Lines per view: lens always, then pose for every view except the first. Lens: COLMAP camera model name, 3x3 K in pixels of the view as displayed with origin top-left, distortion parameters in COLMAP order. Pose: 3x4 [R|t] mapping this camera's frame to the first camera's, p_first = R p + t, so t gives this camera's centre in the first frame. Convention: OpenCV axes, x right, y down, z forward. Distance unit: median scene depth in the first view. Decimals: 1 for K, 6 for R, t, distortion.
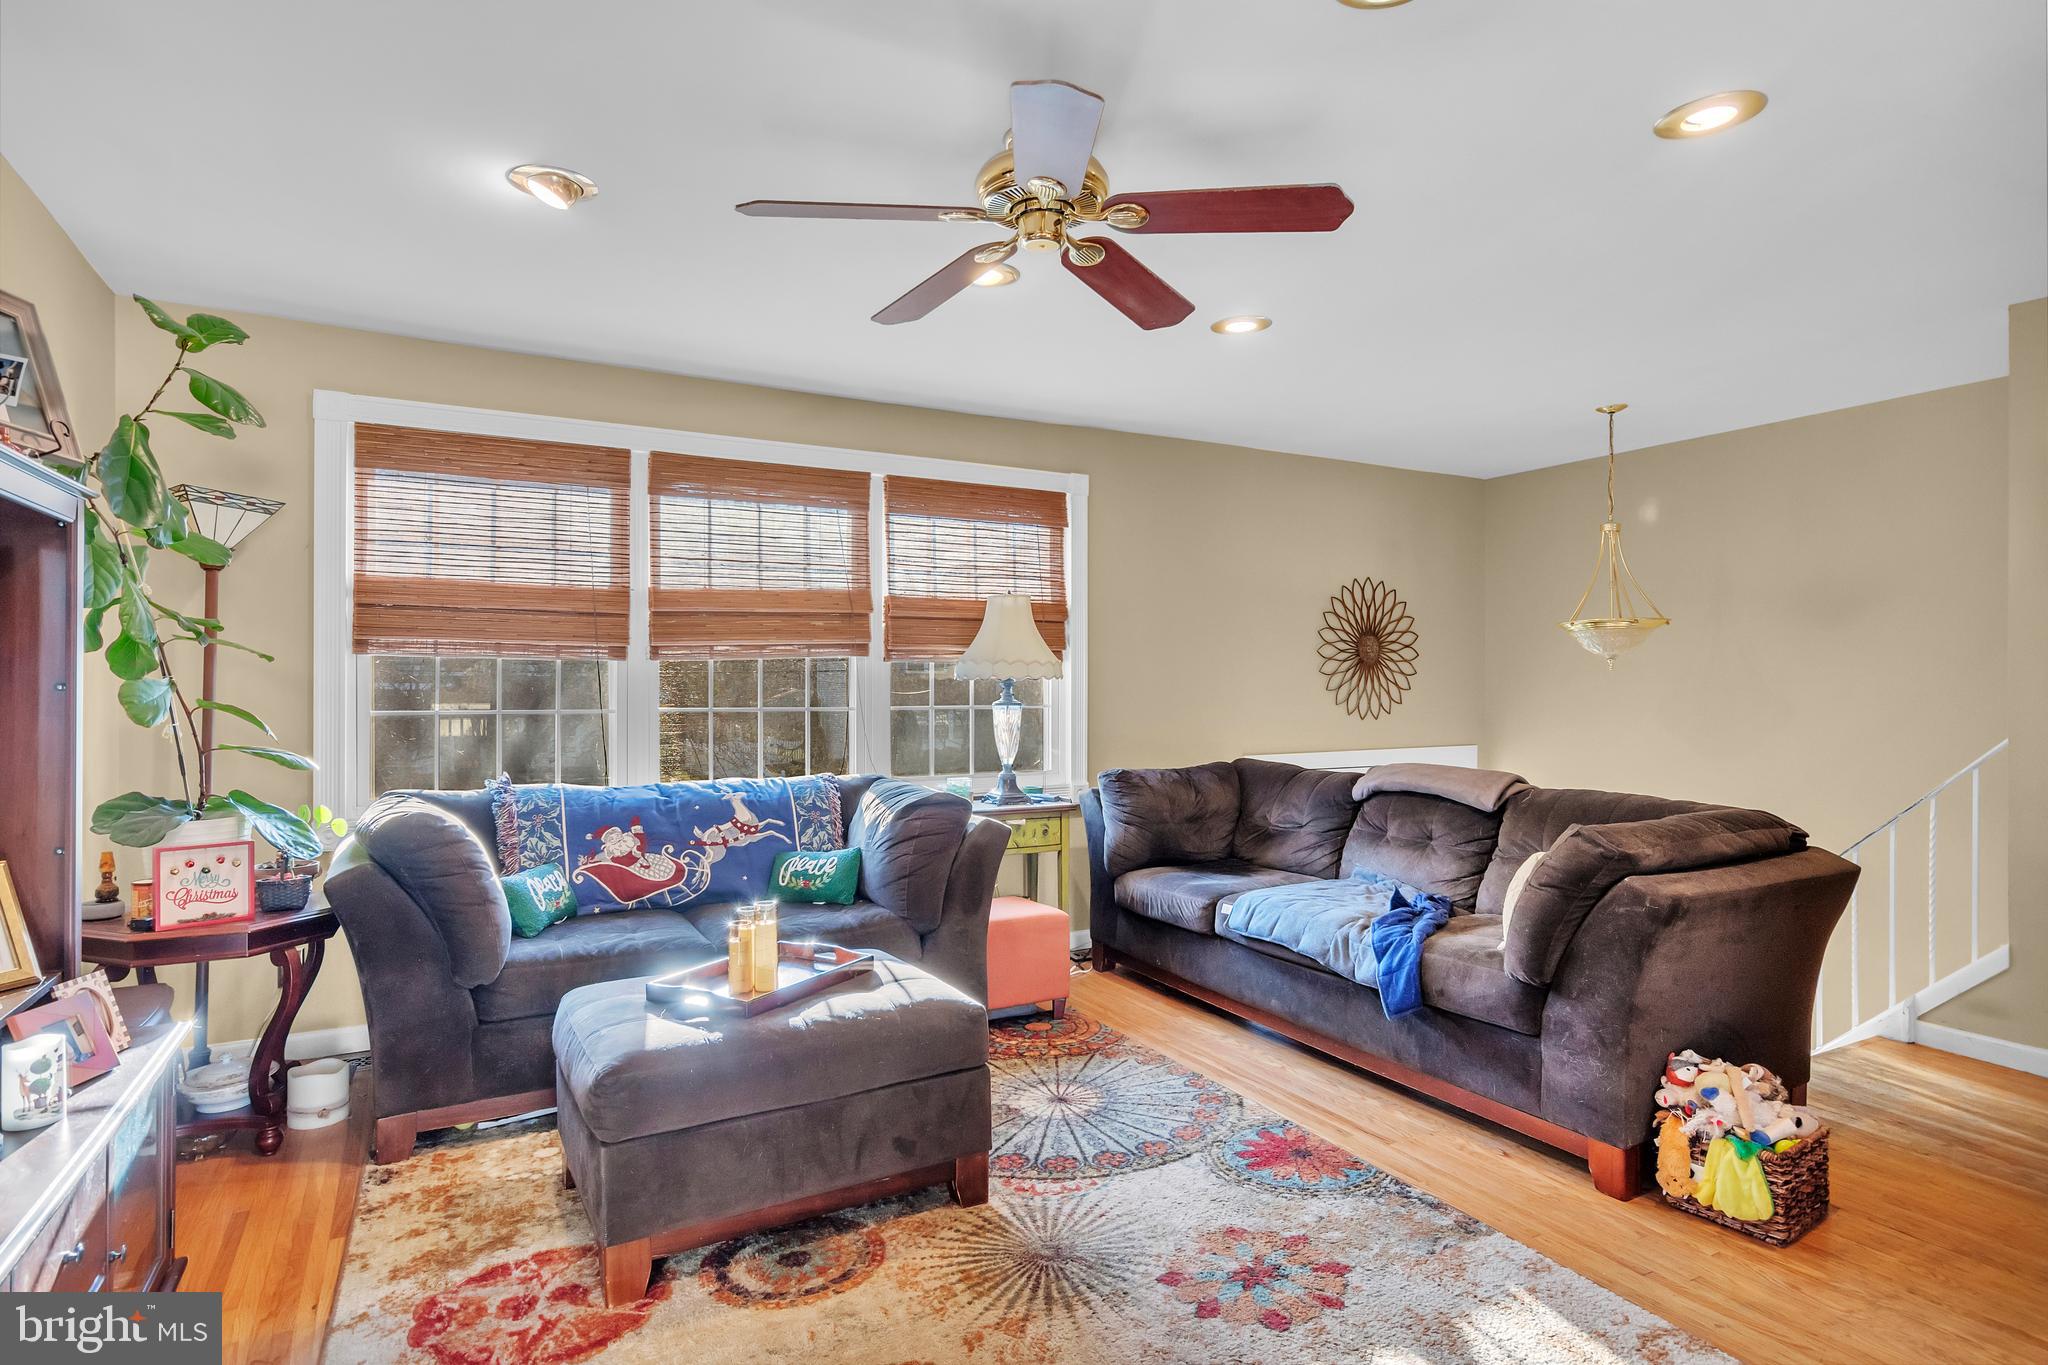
lens RADIAL K [[1092.6, 0, 1033.0], [0, 1092.6, 683.7], [0, 0, 1]] dist [0.005538, -0.002446]
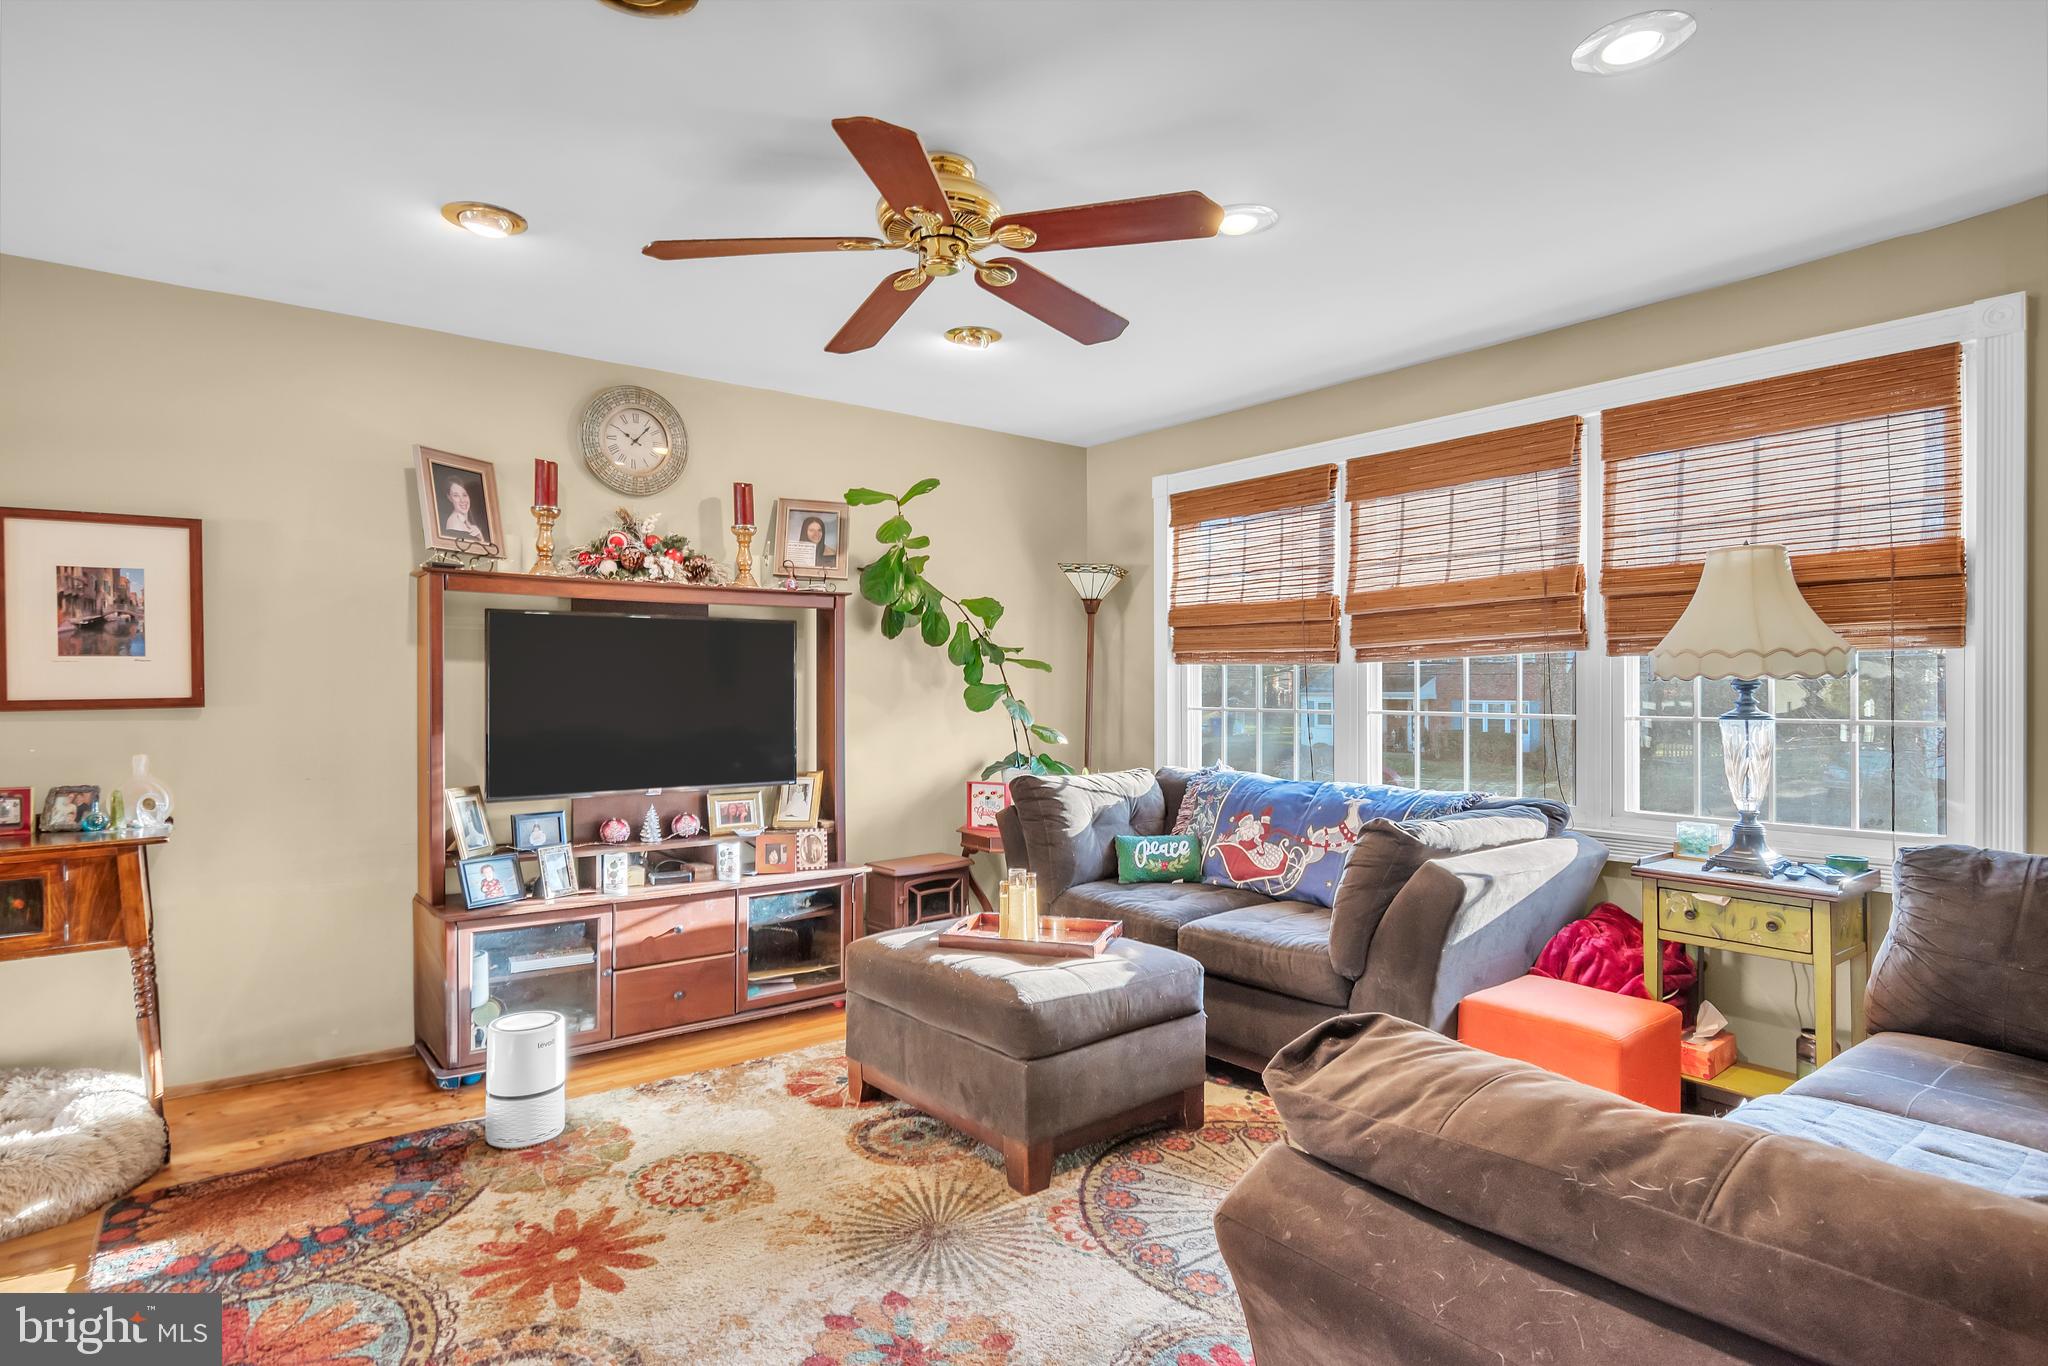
lens RADIAL K [[1092.6, 0, 1024.8], [0, 1092.6, 687.9], [0, 0, 1]] dist [0.005538, -0.002446]
pose [[0.149554, 0.003403, -0.988748, 0.675785], [0.003565, 0.999986, 0.003981, -0.003727], [0.988747, -0.004120, 0.149540, 0.592333]]
